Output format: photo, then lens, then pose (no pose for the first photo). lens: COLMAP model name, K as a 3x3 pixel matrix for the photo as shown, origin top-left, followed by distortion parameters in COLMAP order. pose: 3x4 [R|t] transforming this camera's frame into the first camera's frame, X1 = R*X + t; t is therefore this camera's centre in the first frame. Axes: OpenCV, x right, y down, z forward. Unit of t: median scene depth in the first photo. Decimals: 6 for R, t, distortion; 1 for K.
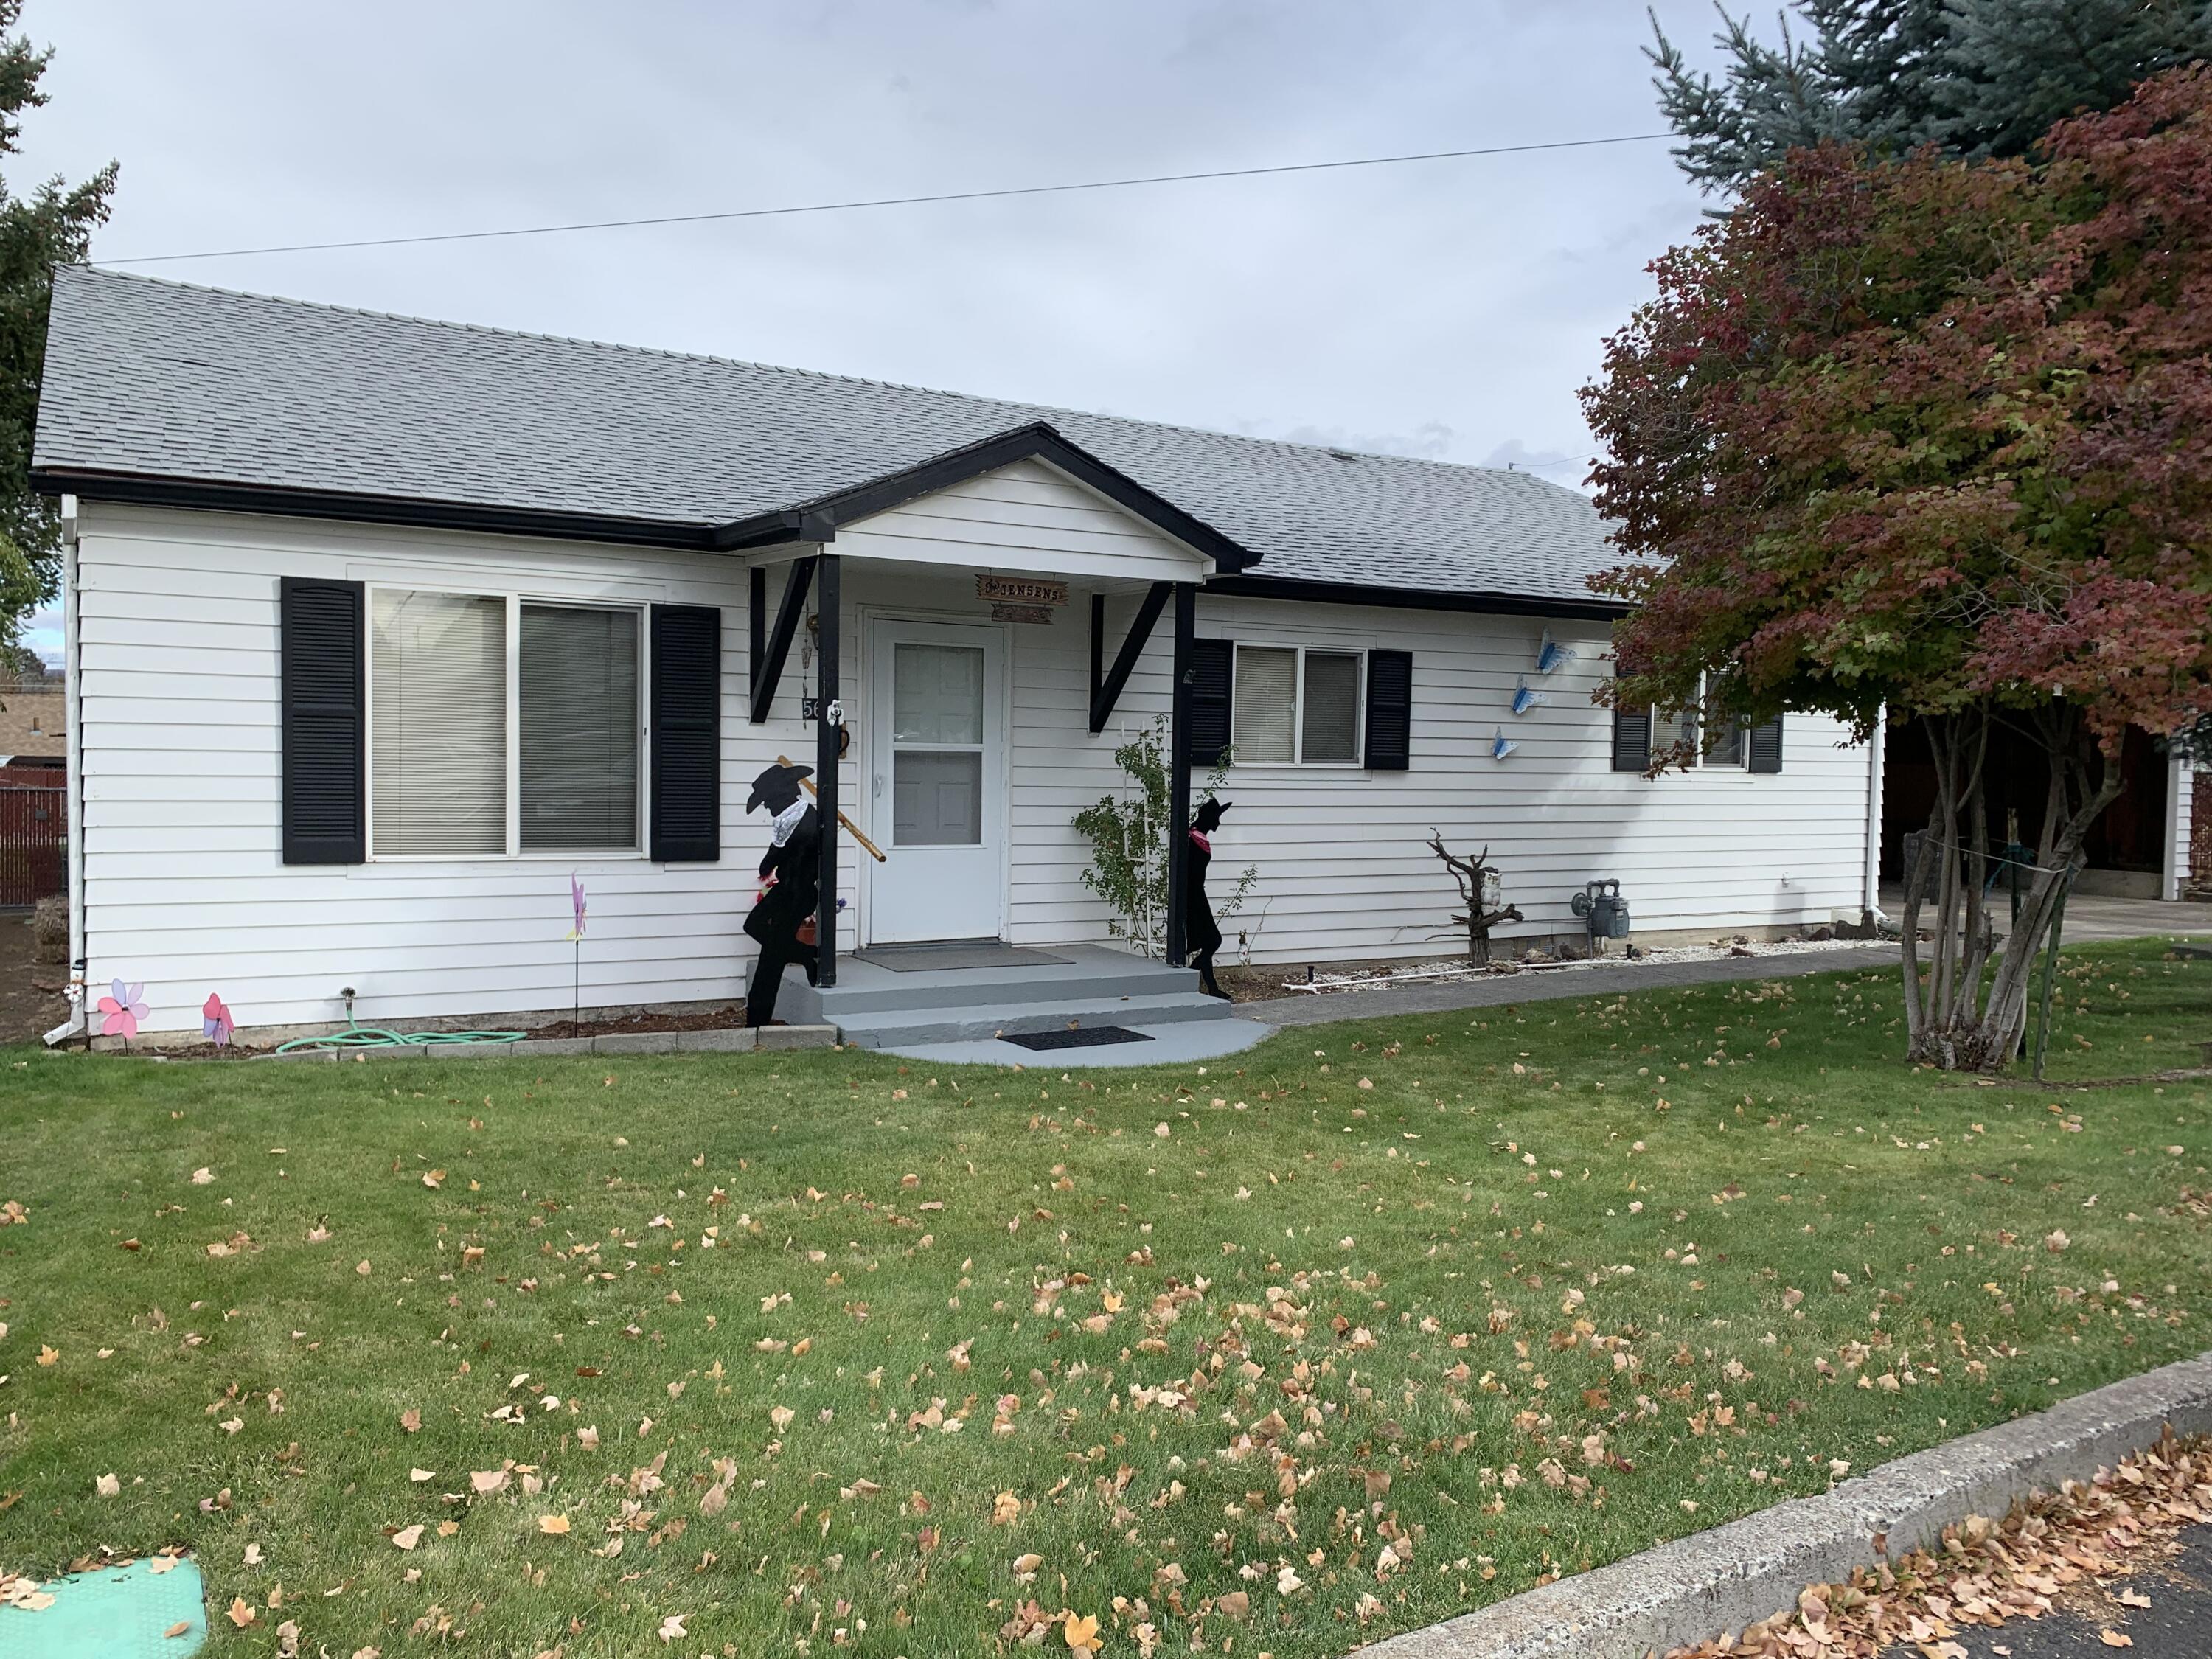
lens RADIAL K [[1681.7, 0, 1106.0], [0, 1681.7, 829.5], [0, 0, 1]] dist [0.043104, -0.047413]
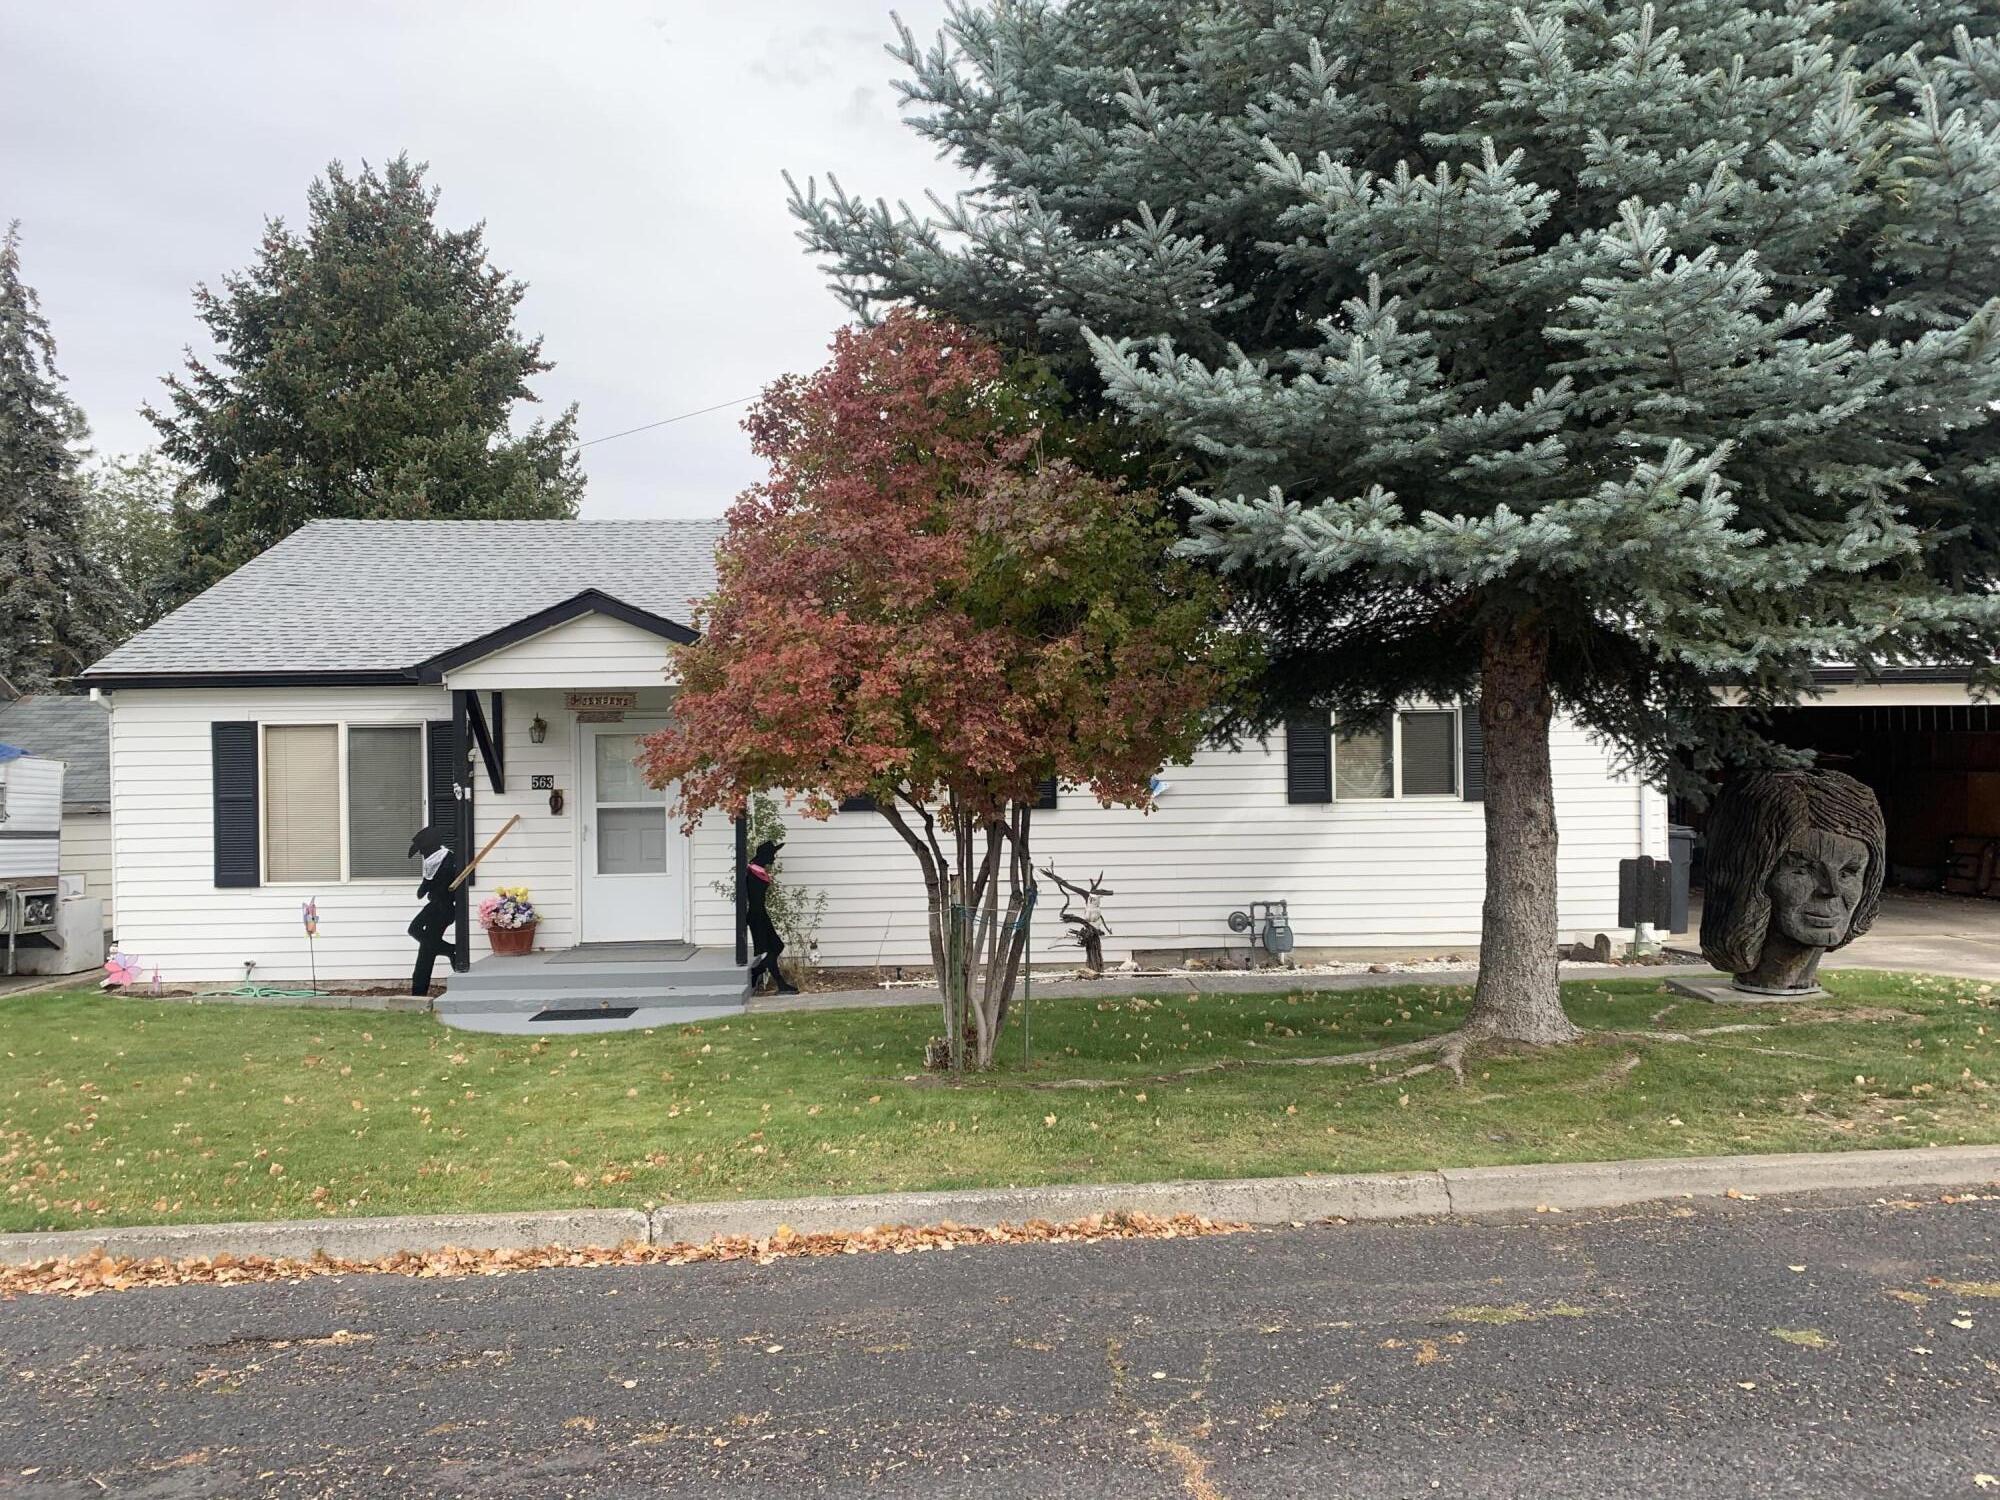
lens RADIAL K [[1531.1, 0, 983.5], [0, 1531.1, 751.3], [0, 0, 1]] dist [0.009956, 0.010688]
pose [[0.871594, -0.034364, -0.489022, 0.910525], [0.011250, 0.998679, -0.050128, -0.029389], [0.490099, 0.038190, 0.870830, 0.017537]]
